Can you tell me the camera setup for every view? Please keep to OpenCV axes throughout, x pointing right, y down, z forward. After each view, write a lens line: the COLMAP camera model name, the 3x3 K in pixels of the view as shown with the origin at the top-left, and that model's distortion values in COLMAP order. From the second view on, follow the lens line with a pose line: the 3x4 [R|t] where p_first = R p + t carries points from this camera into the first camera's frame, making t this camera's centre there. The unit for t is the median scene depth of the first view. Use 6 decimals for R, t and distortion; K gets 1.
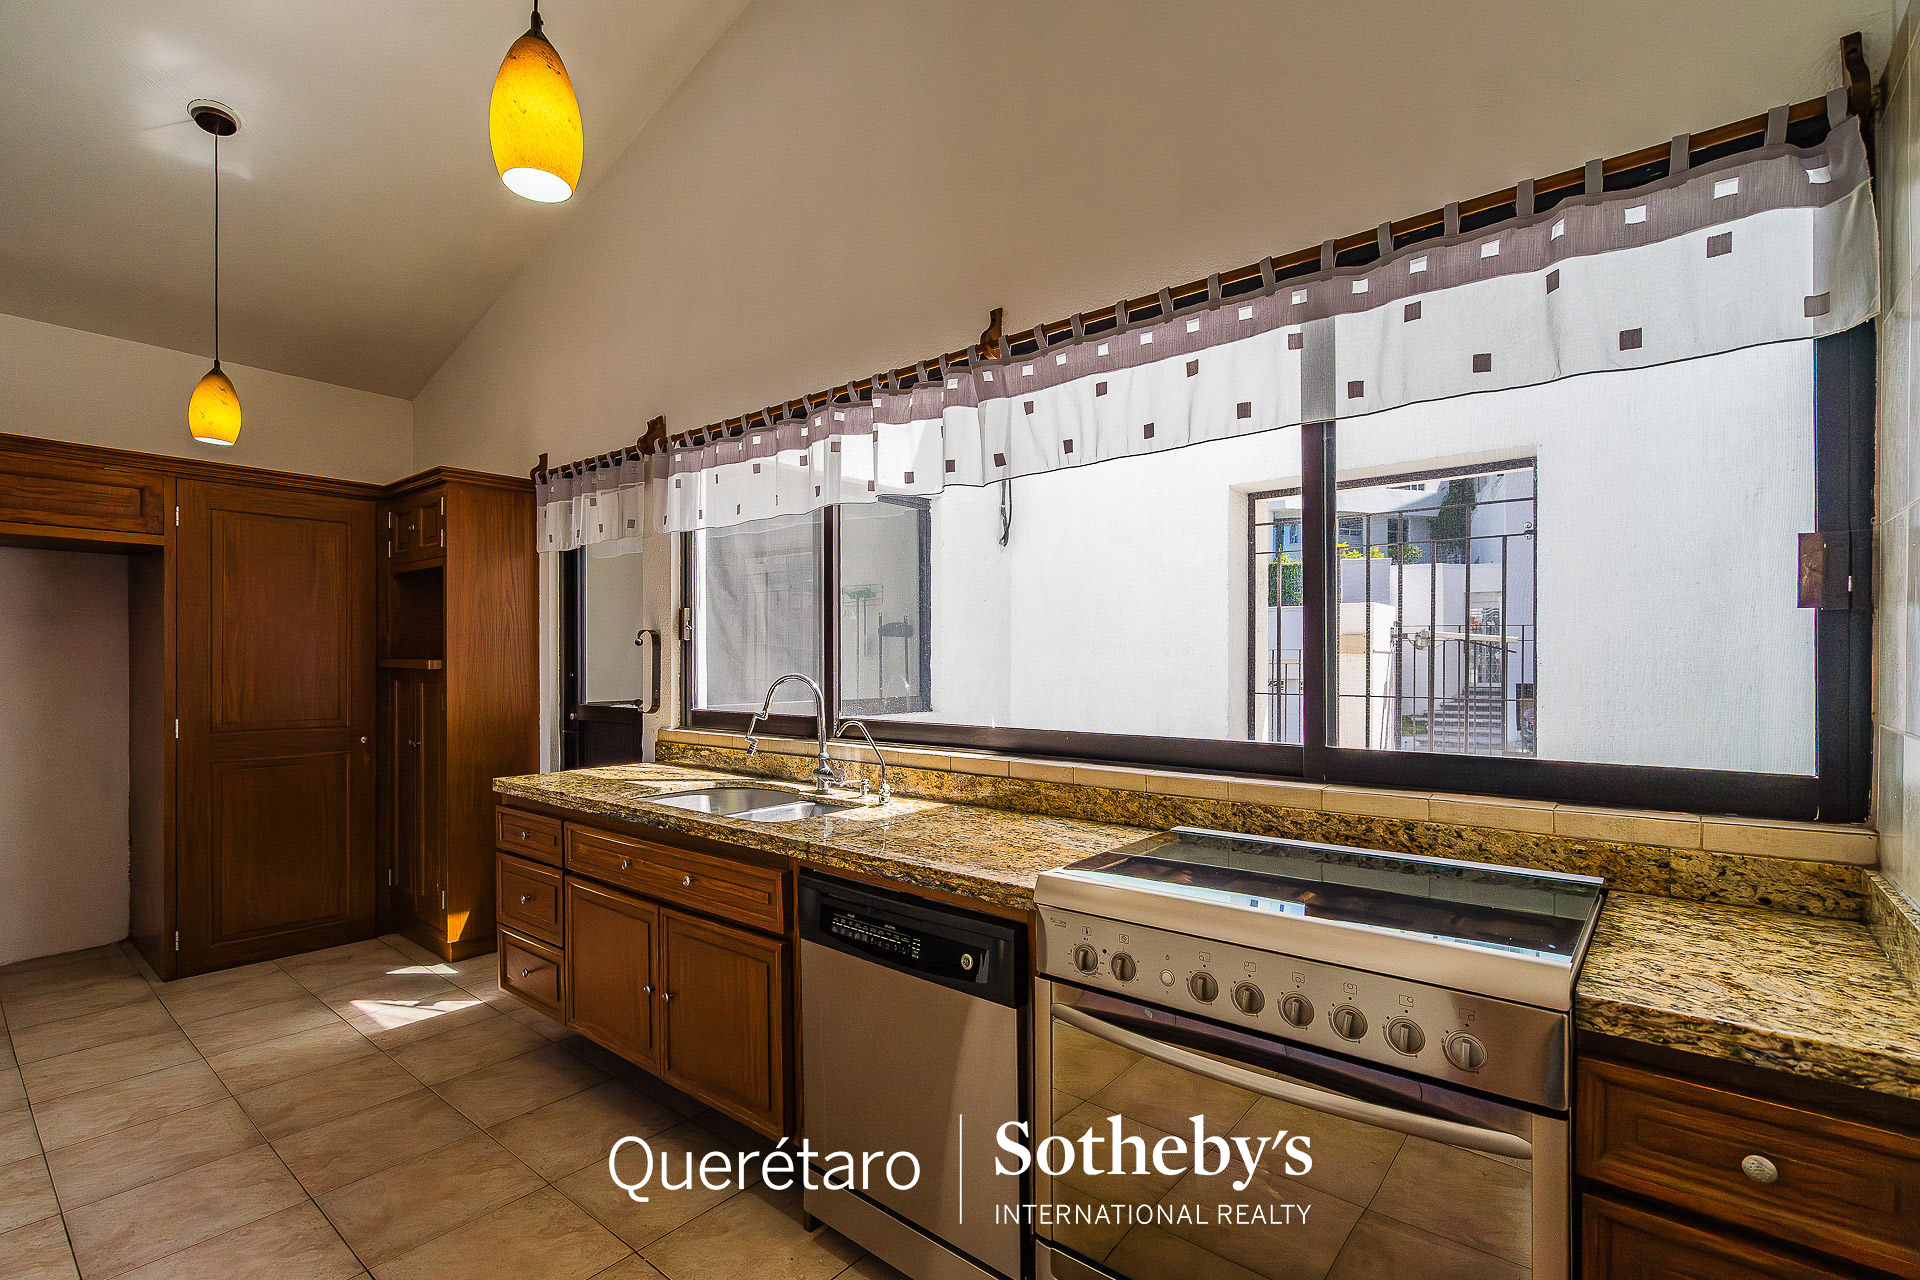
lens RADIAL K [[917.1, 0, 960.0], [0, 917.1, 640.0], [0, 0, 1]] dist [-0.001830, 0.000129]
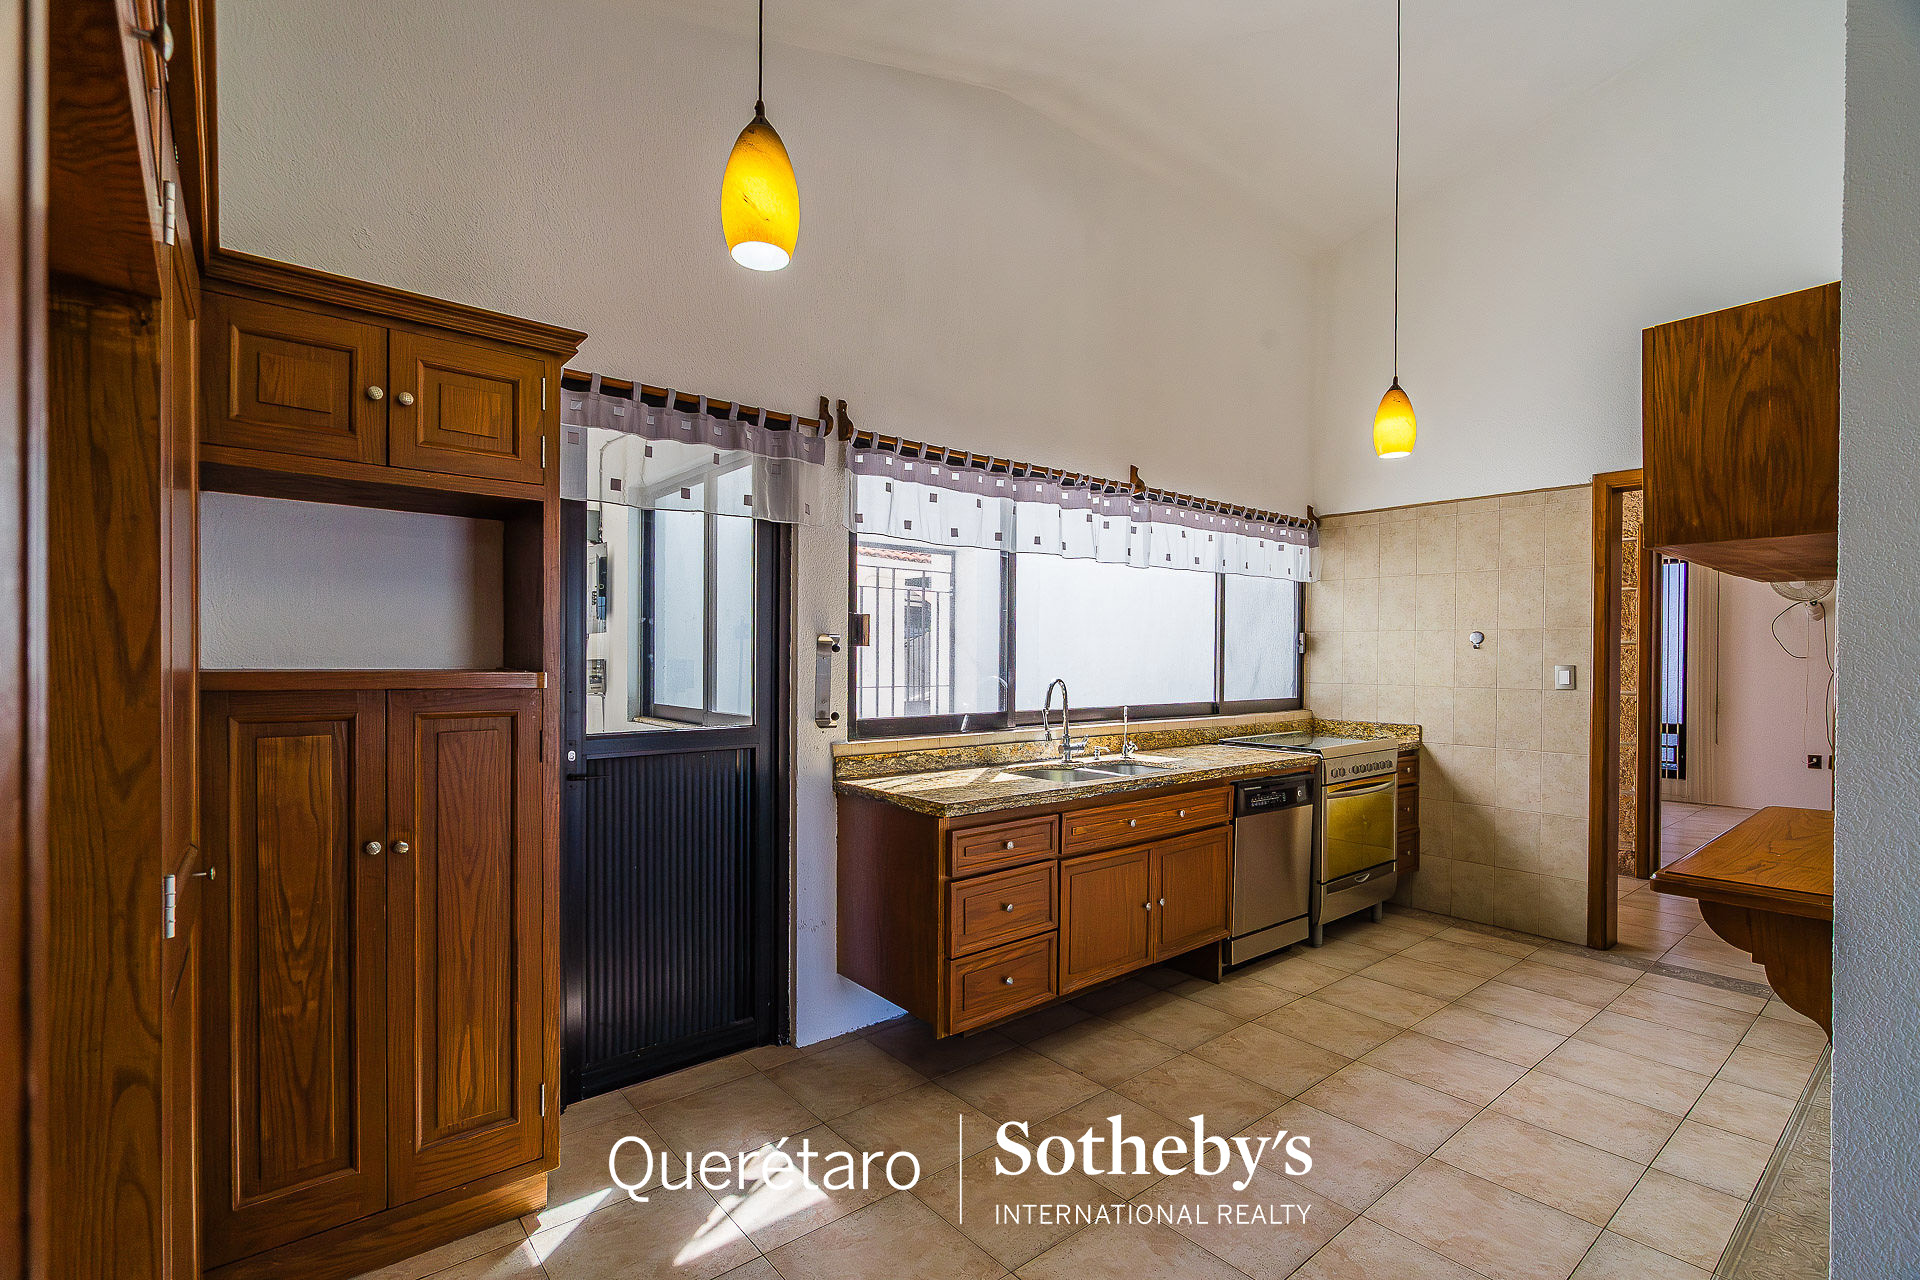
lens RADIAL K [[867.0, 0, 984.9], [0, 867.0, 647.5], [0, 0, 1]] dist [-0.002344, 0.000803]
pose [[0.150963, 0.011205, 0.988476, -1.639822], [-0.027880, 0.999586, -0.007073, 0.004462], [-0.988146, -0.026491, 0.151213, 1.026572]]
